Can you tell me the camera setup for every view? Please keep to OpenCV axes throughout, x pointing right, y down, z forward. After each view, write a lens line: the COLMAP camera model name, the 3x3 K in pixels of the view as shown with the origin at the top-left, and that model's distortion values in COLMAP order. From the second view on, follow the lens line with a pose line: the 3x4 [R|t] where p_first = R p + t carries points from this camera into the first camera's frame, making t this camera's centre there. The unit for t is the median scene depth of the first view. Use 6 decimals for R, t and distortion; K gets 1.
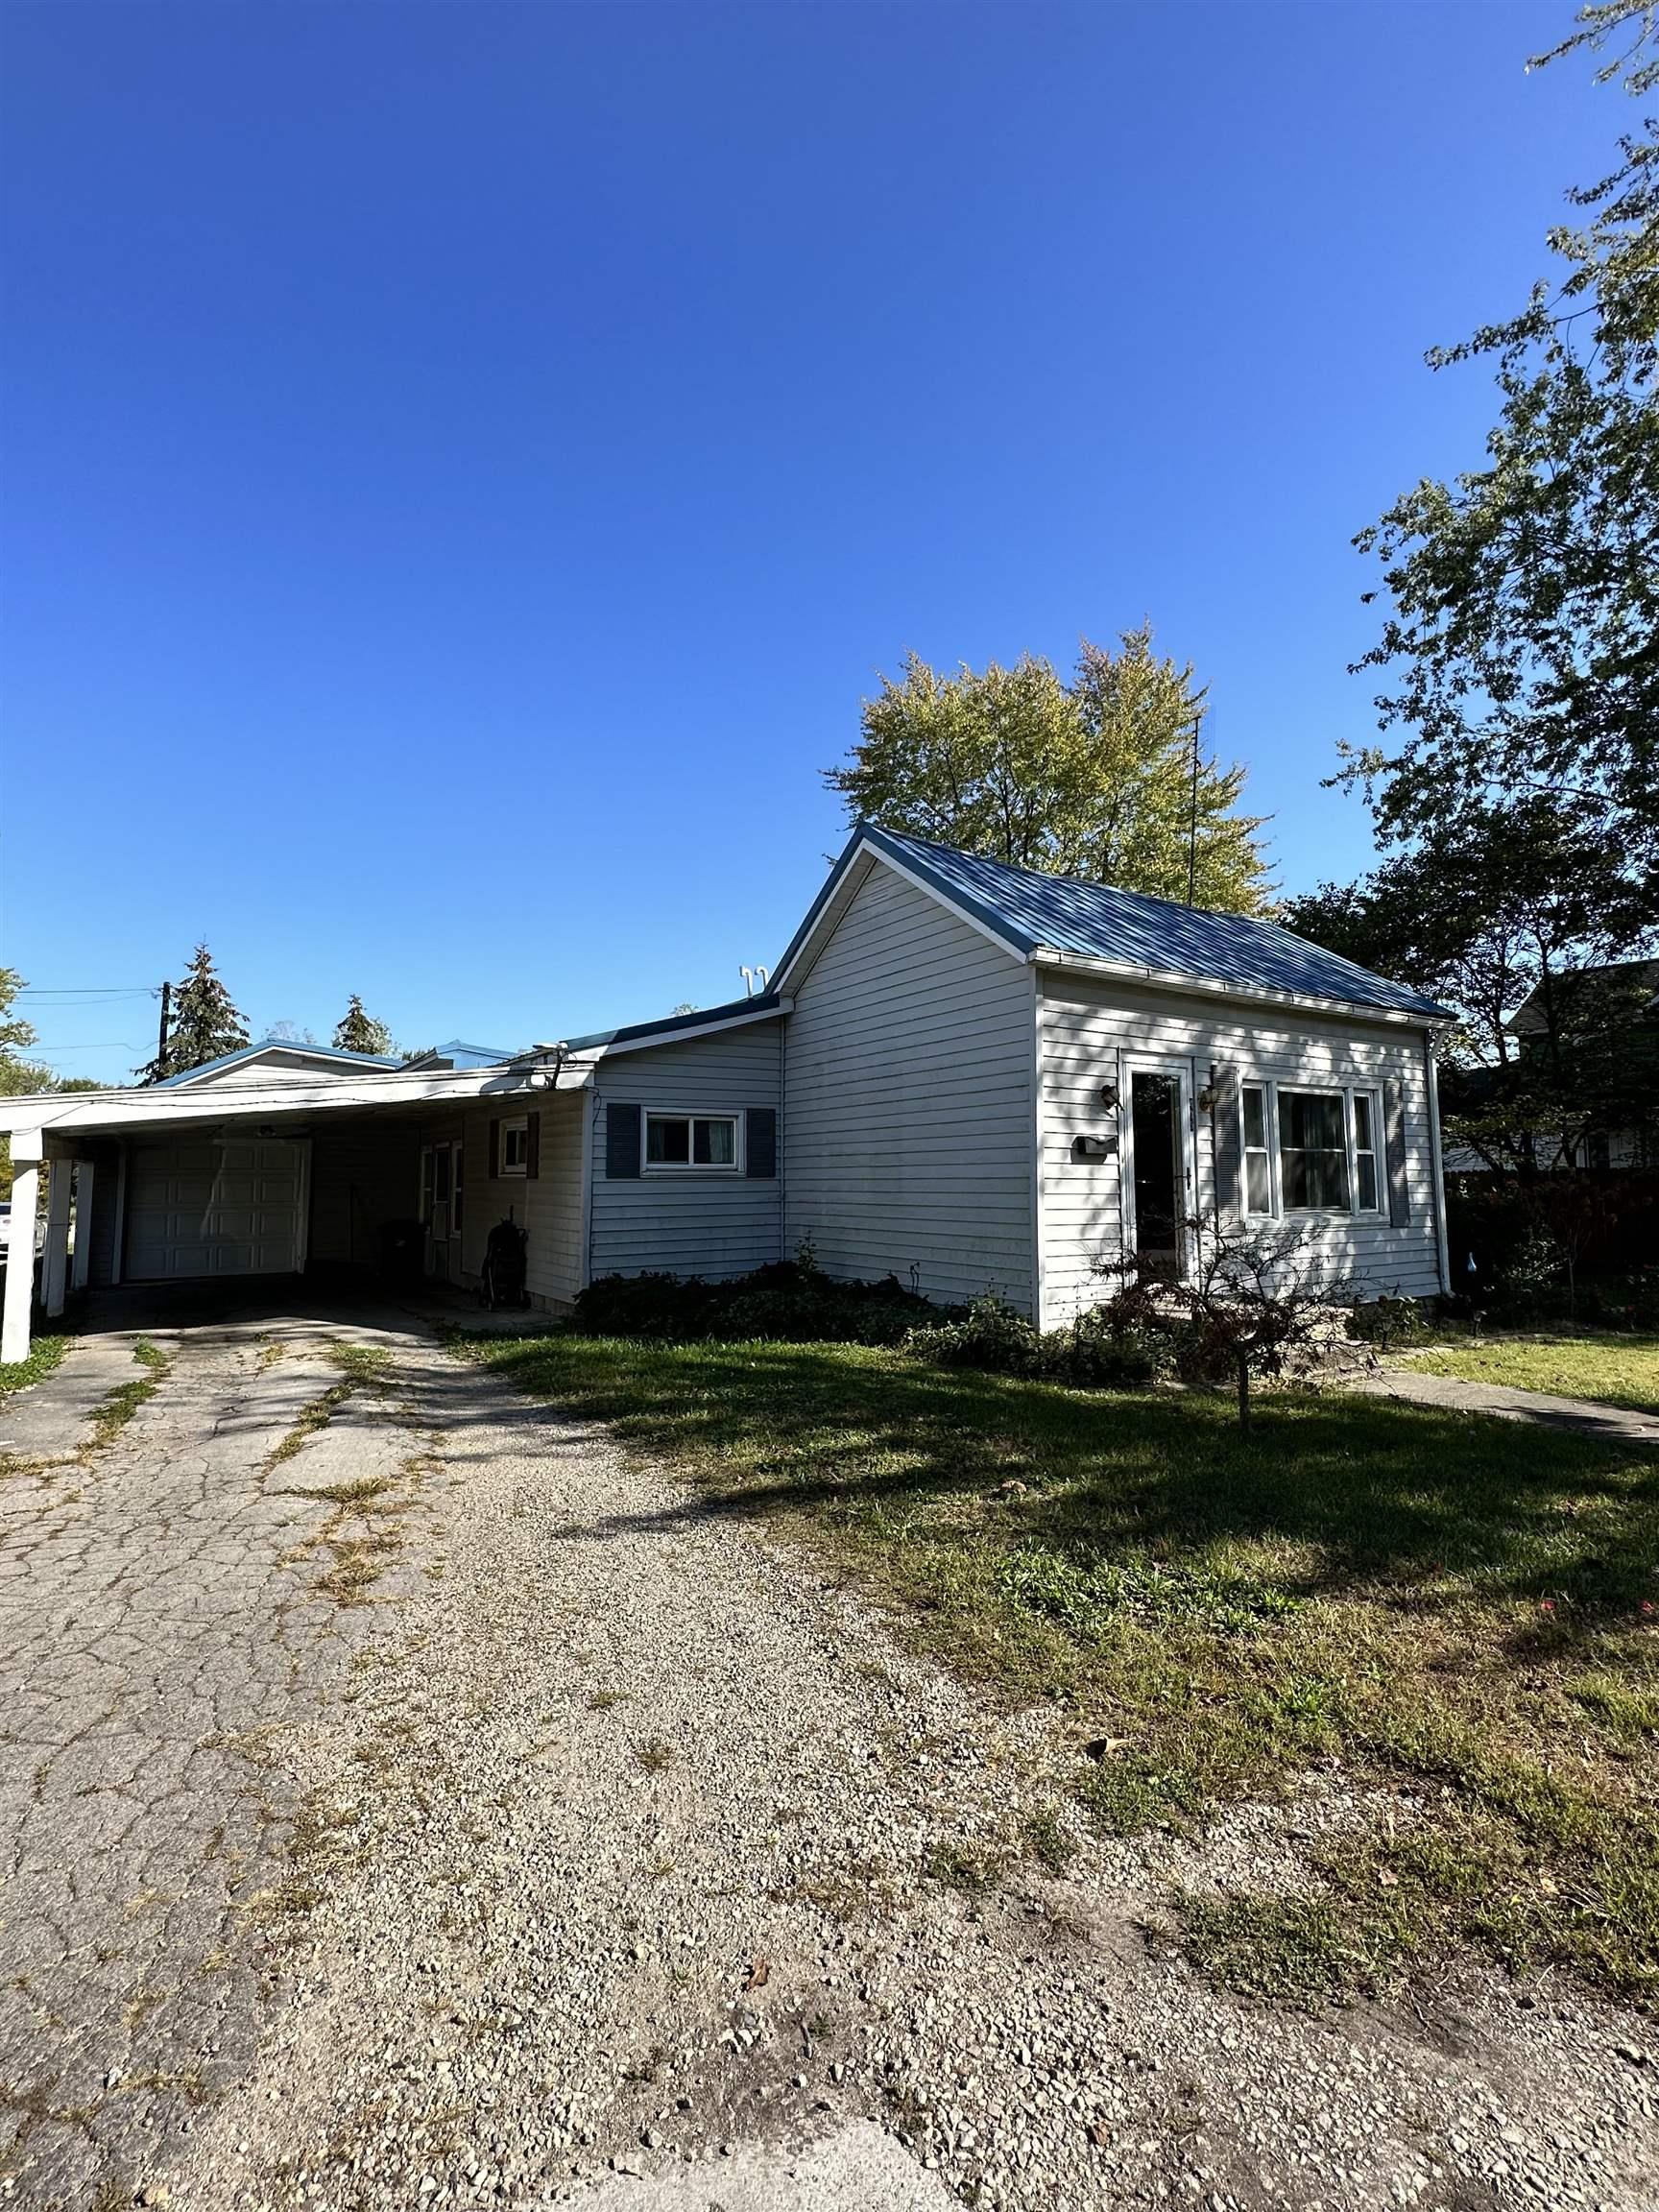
lens RADIAL K [[1038.5, 0, 817.7], [0, 1038.5, 1104.4], [0, 0, 1]] dist [-0.014464, 0.003718]
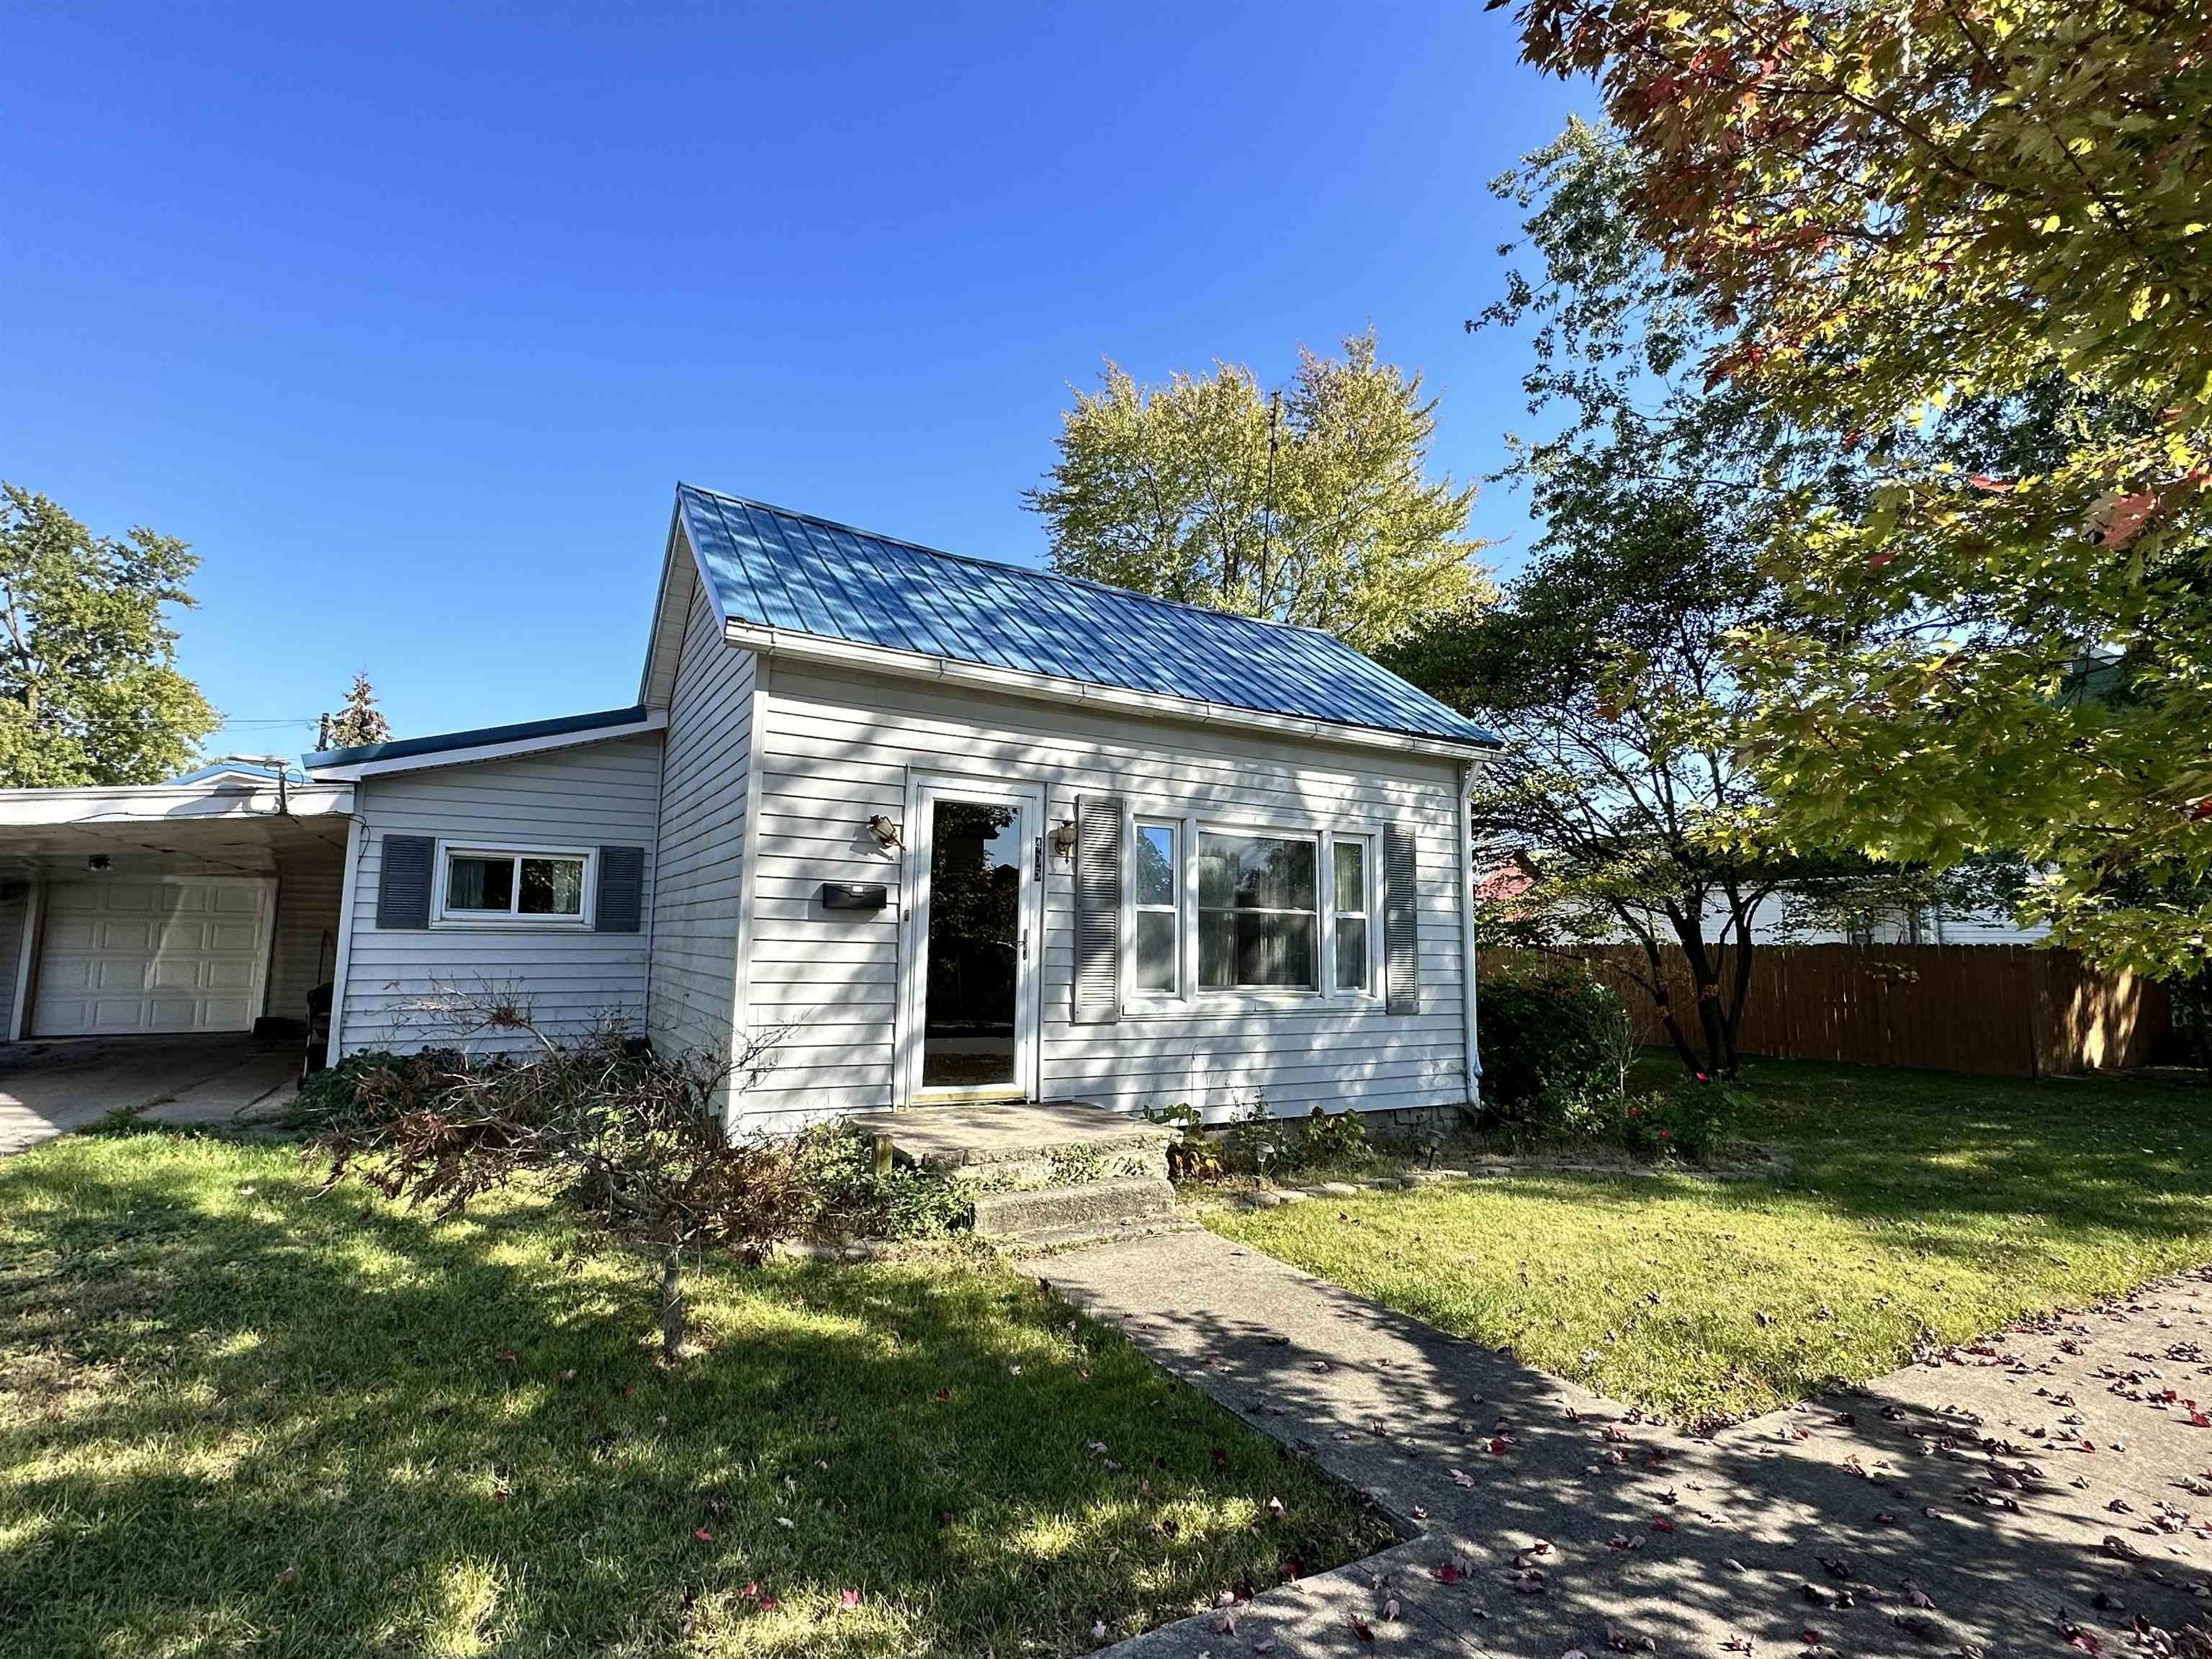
lens RADIAL K [[1067.2, 0, 1097.1], [0, 1067.2, 830.5], [0, 0, 1]] dist [-0.003191, 0.002945]
pose [[0.998740, 0.015864, -0.047607, 0.362617], [-0.017135, 0.999504, -0.026413, 0.007388], [0.047164, 0.027195, 0.998517, 0.191807]]
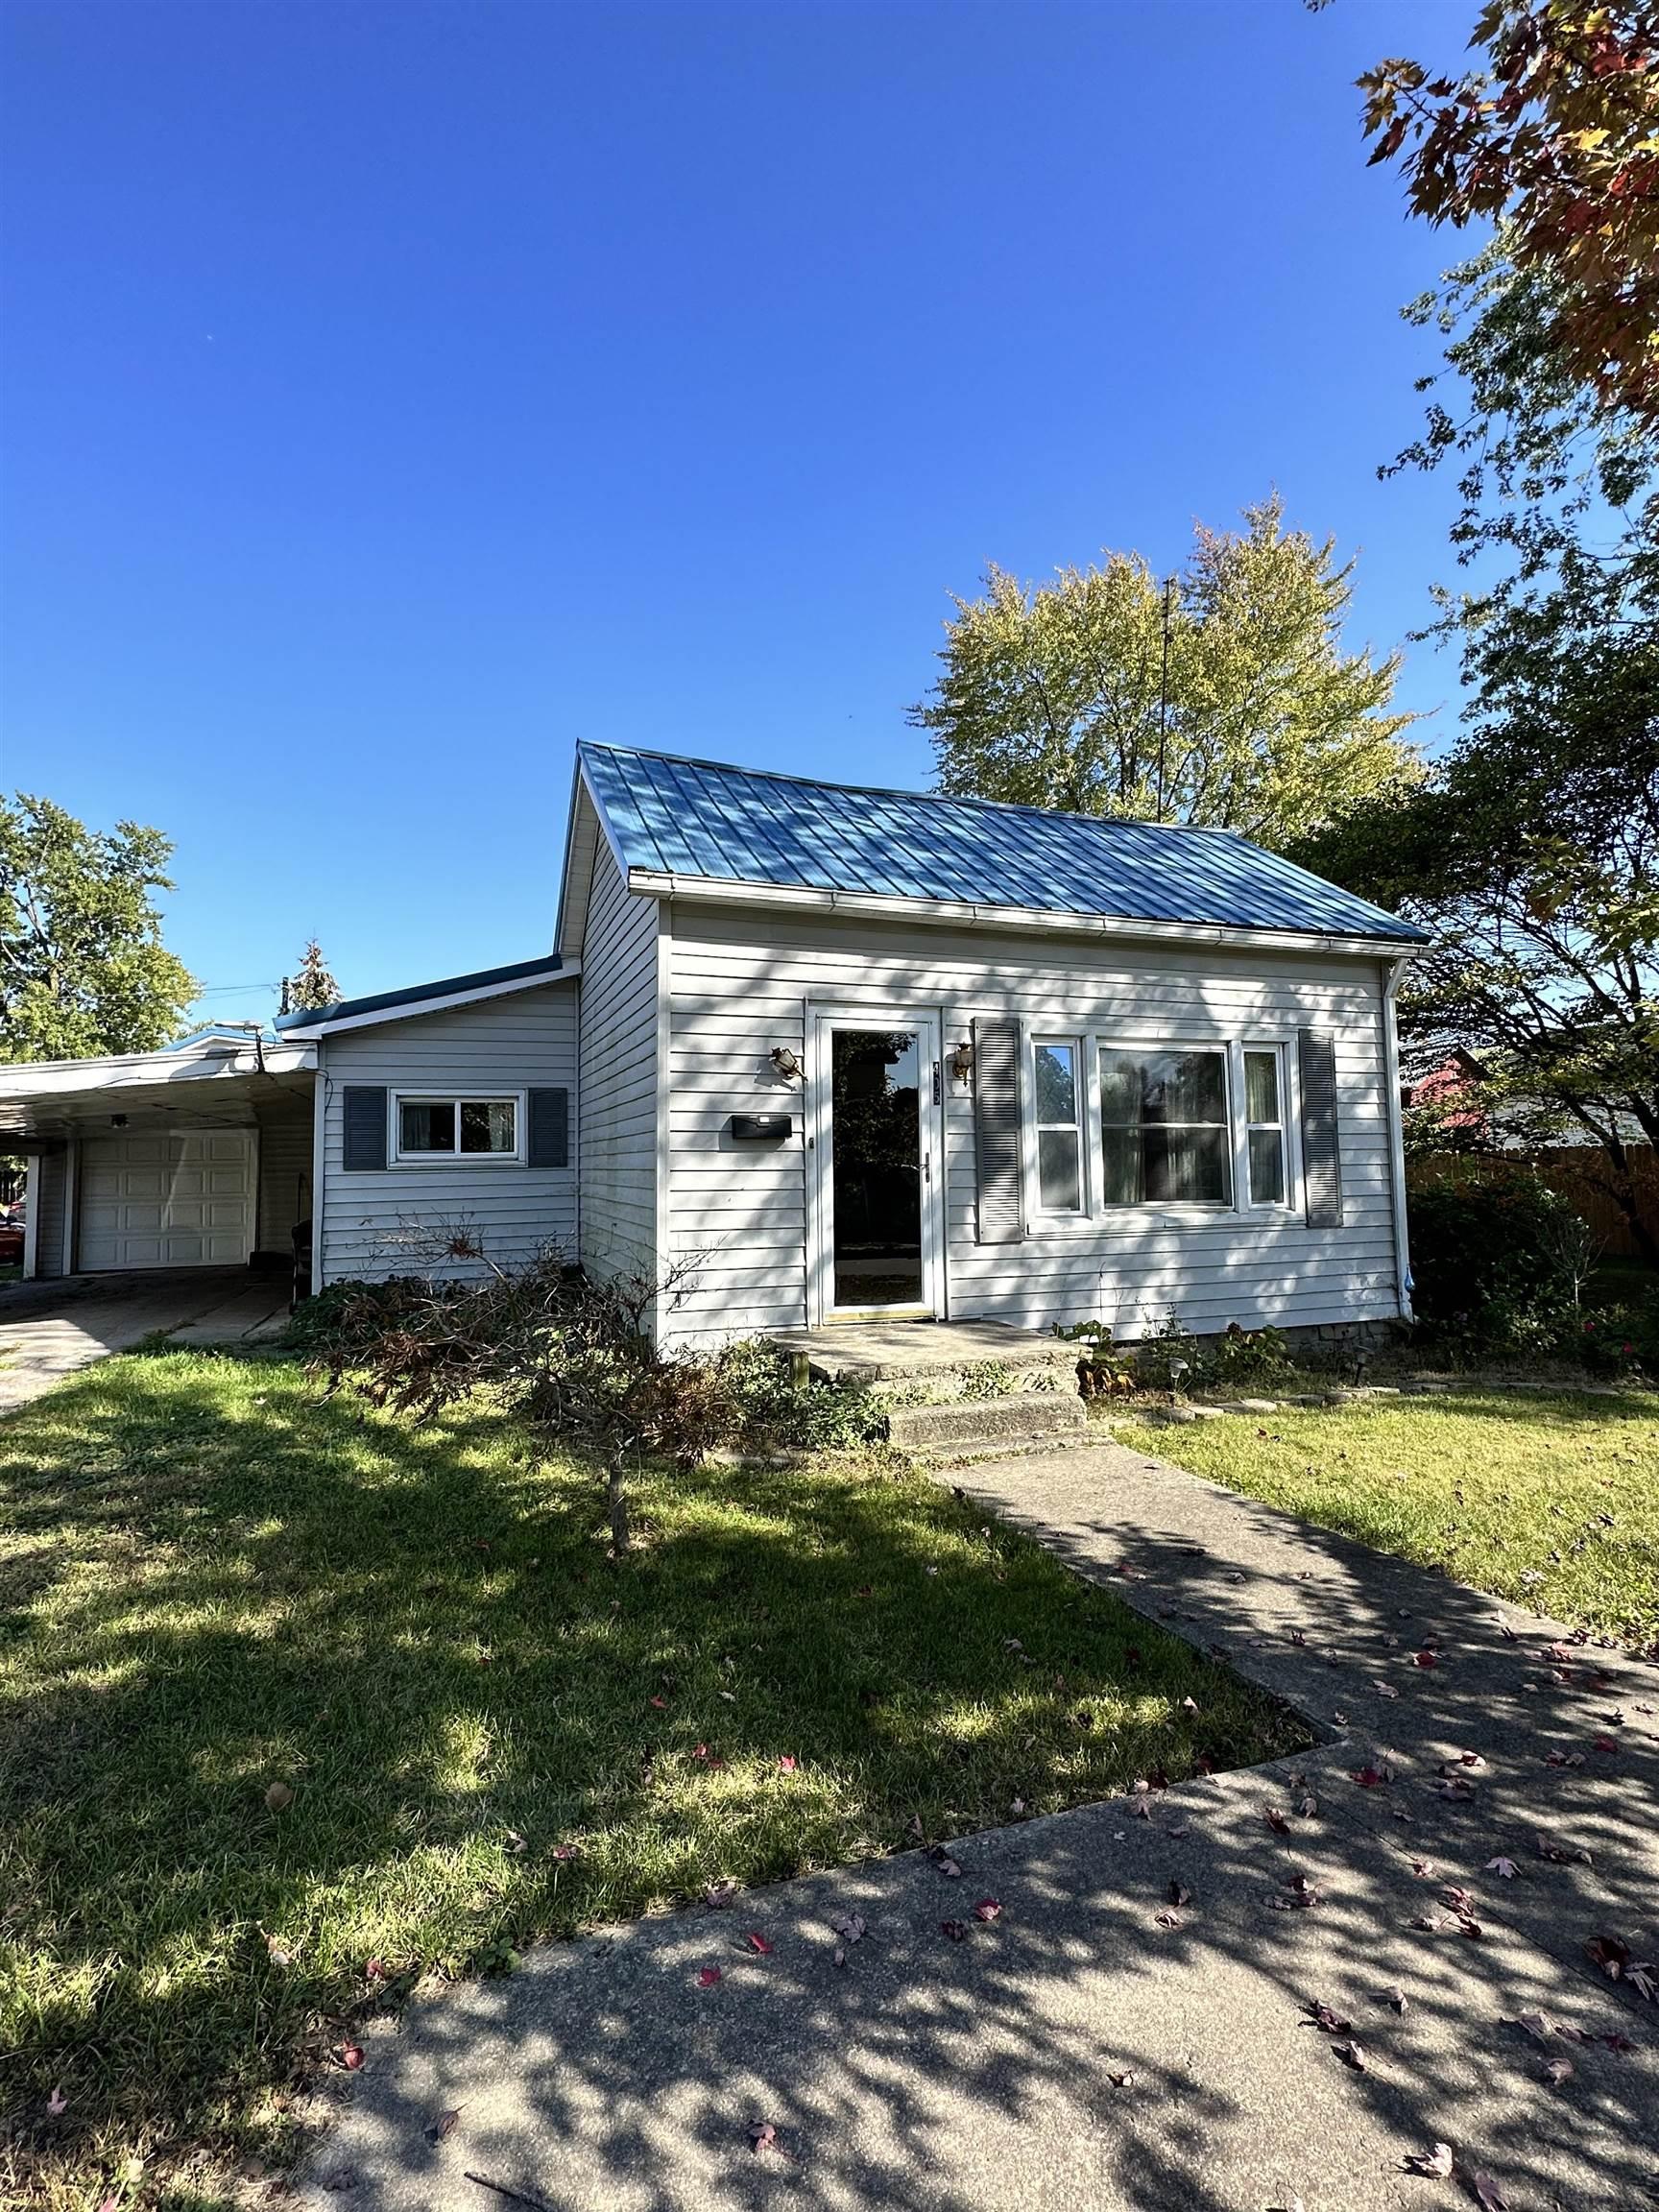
lens RADIAL K [[1067.2, 0, 824.9], [0, 1067.2, 1105.1], [0, 0, 1]] dist [-0.003191, 0.002945]
pose [[0.977684, -0.021800, -0.208946, 0.366028], [0.026908, 0.999404, 0.021631, 0.005694], [0.208350, -0.026770, 0.977688, 0.181352]]
